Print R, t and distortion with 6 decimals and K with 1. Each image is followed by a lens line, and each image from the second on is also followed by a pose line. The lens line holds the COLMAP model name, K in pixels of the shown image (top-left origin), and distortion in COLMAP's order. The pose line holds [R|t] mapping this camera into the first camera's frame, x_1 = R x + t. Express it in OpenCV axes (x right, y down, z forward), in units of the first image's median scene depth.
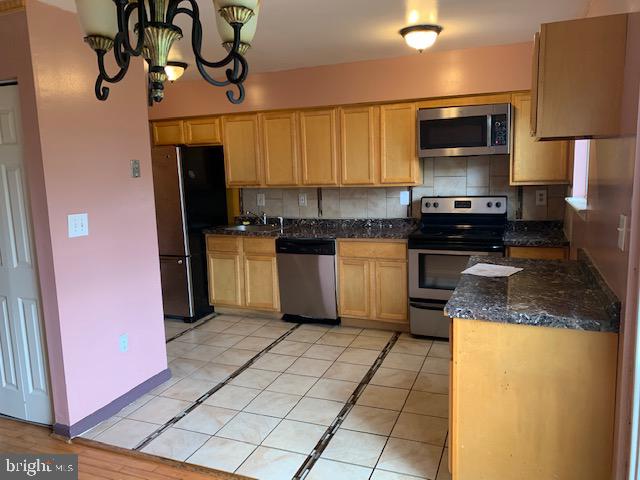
lens RADIAL K [[487.4, 0, 321.7], [0, 487.4, 240.1], [0, 0, 1]] dist [0.011847, -0.012182]
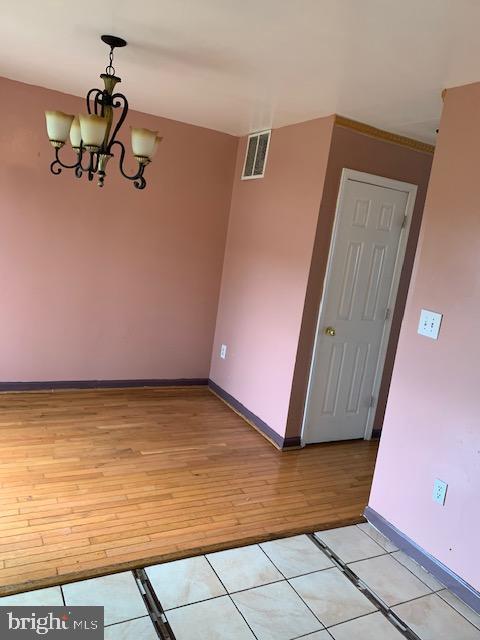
lens RADIAL K [[487.4, 0, 244.2], [0, 487.4, 316.5], [0, 0, 1]] dist [0.011847, -0.012182]
pose [[-0.650473, 0.059751, -0.757176, 0.407078], [-0.225081, 0.936957, 0.267300, -0.207525], [0.725413, 0.344297, -0.596016, 1.271130]]
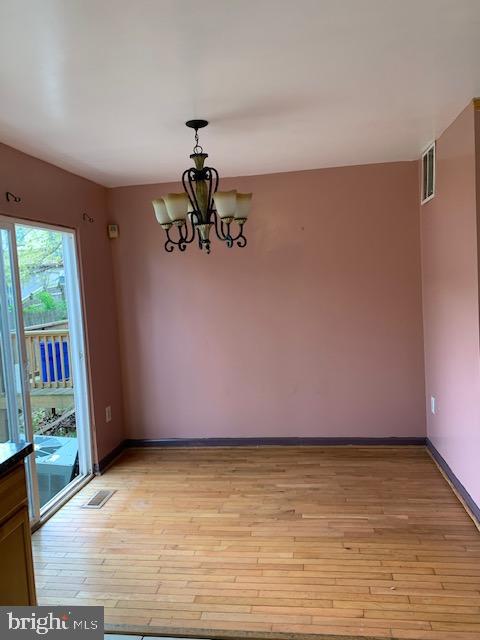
lens RADIAL K [[487.4, 0, 241.3], [0, 487.4, 323.5], [0, 0, 1]] dist [0.011847, -0.012182]
pose [[-0.968810, 0.097081, -0.227998, 0.034704], [0.043000, 0.971969, 0.231144, -0.218311], [0.244047, 0.214131, -0.945827, 1.430130]]
